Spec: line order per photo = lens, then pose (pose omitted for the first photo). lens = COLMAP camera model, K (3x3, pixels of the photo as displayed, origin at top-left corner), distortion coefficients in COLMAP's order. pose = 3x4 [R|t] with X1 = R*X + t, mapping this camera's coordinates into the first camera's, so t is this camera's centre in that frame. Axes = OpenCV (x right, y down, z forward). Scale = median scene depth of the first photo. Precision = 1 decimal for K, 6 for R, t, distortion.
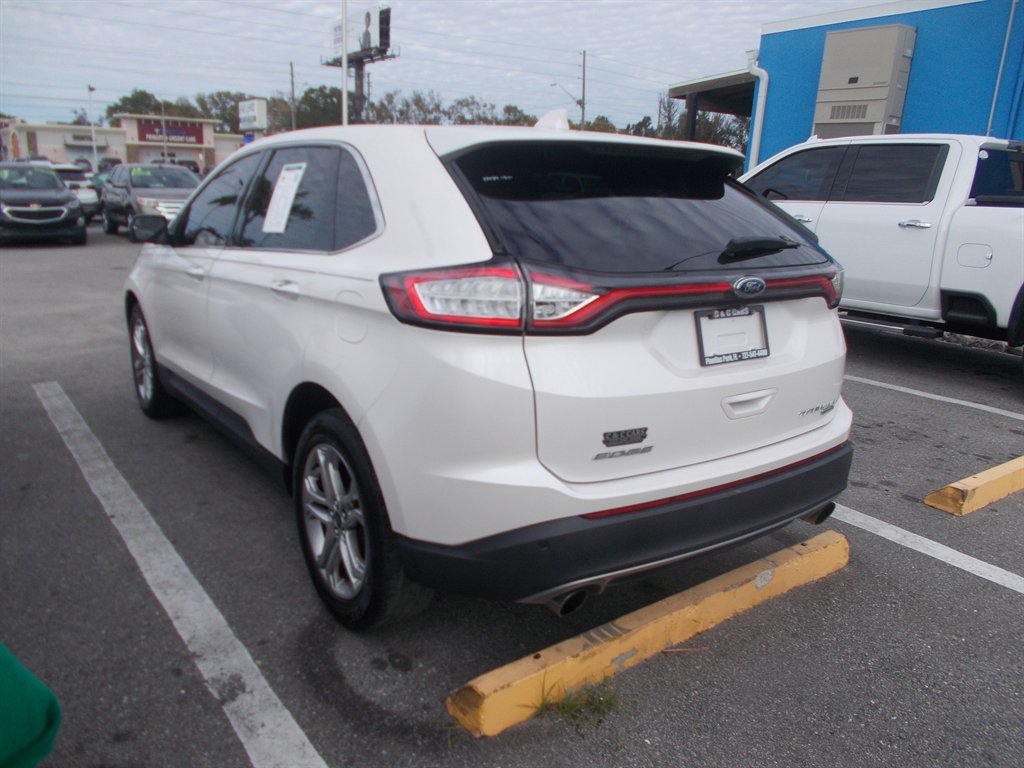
lens RADIAL K [[793.8, 0, 512.0], [0, 793.8, 384.0], [0, 0, 1]] dist [-0.000316, 0.004572]
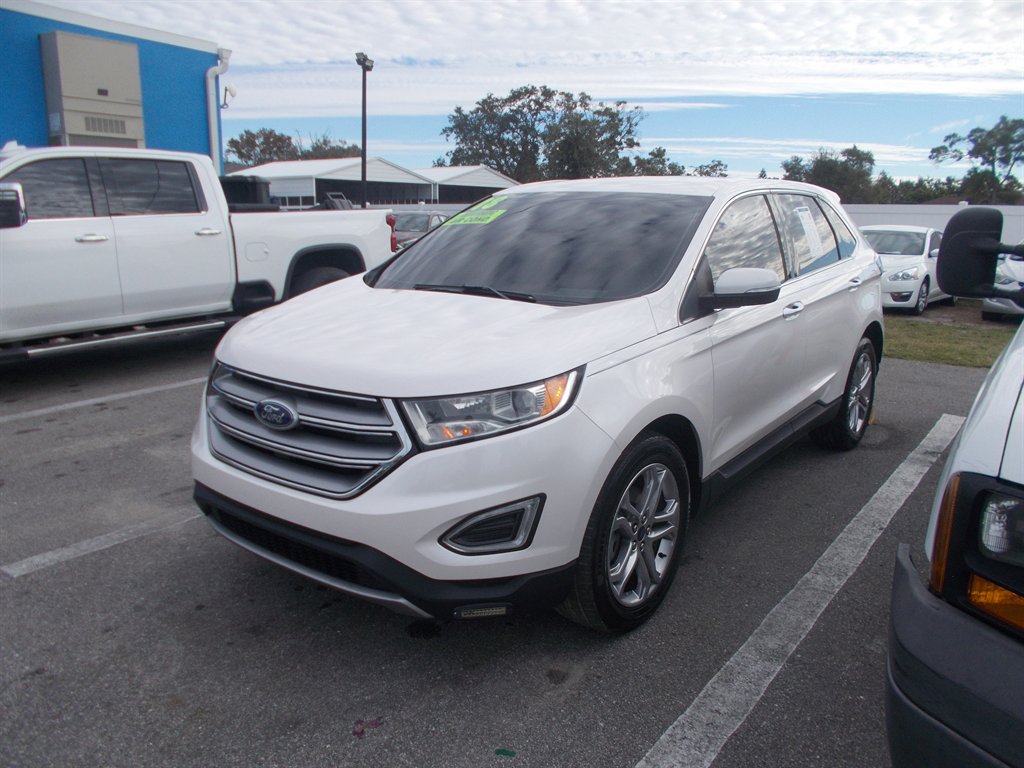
lens RADIAL K [[793.8, 0, 512.0], [0, 793.8, 384.0], [0, 0, 1]] dist [-0.000316, 0.004572]
pose [[-0.264195, -0.253650, 0.930517, -0.739740], [0.252932, 0.912808, 0.320636, -0.266330], [-0.930713, 0.320068, -0.177003, 0.898976]]
